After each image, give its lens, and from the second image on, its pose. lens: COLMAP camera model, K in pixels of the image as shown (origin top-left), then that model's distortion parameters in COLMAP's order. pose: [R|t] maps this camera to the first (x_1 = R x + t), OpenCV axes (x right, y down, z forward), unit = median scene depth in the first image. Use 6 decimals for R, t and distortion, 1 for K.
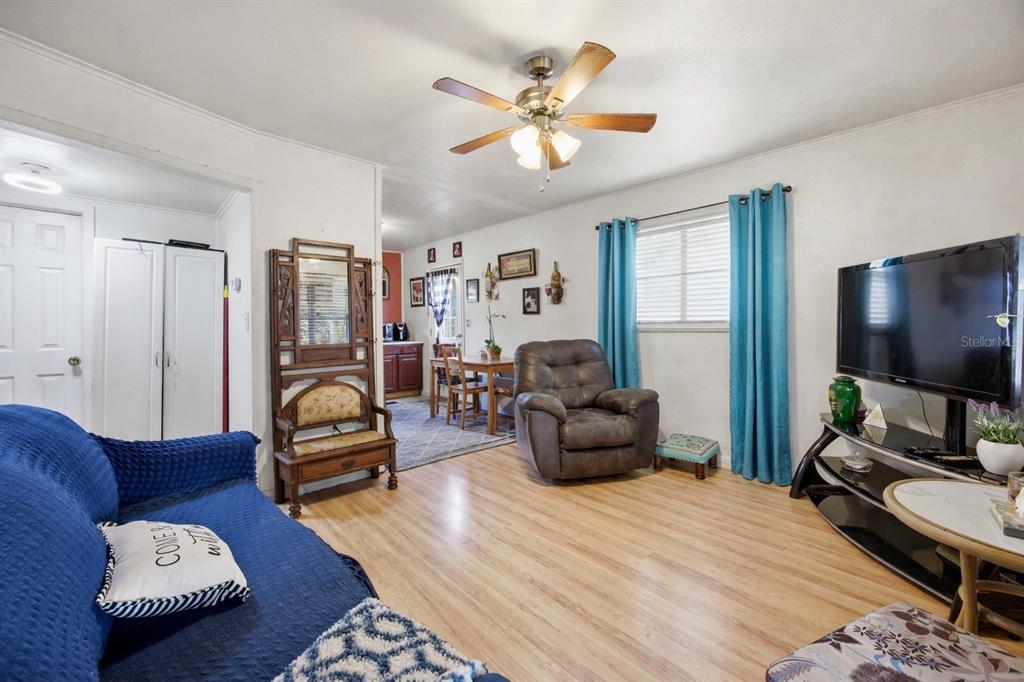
lens RADIAL K [[421.1, 0, 516.0], [0, 421.1, 321.4], [0, 0, 1]] dist [-0.000618, -0.000061]
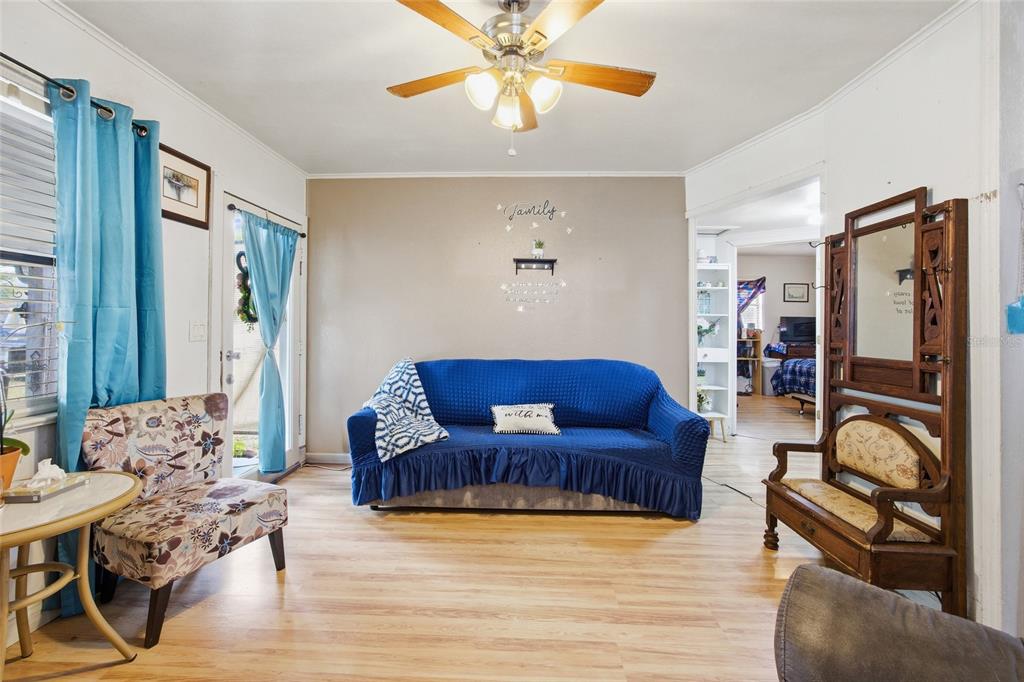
lens RADIAL K [[441.9, 0, 514.3], [0, 441.9, 326.2], [0, 0, 1]] dist [-0.002357, -0.000245]
pose [[-0.704431, 0.002702, -0.709768, 0.444646], [0.008749, 0.999950, -0.004876, 0.001992], [0.709719, -0.009644, -0.704419, 1.116919]]
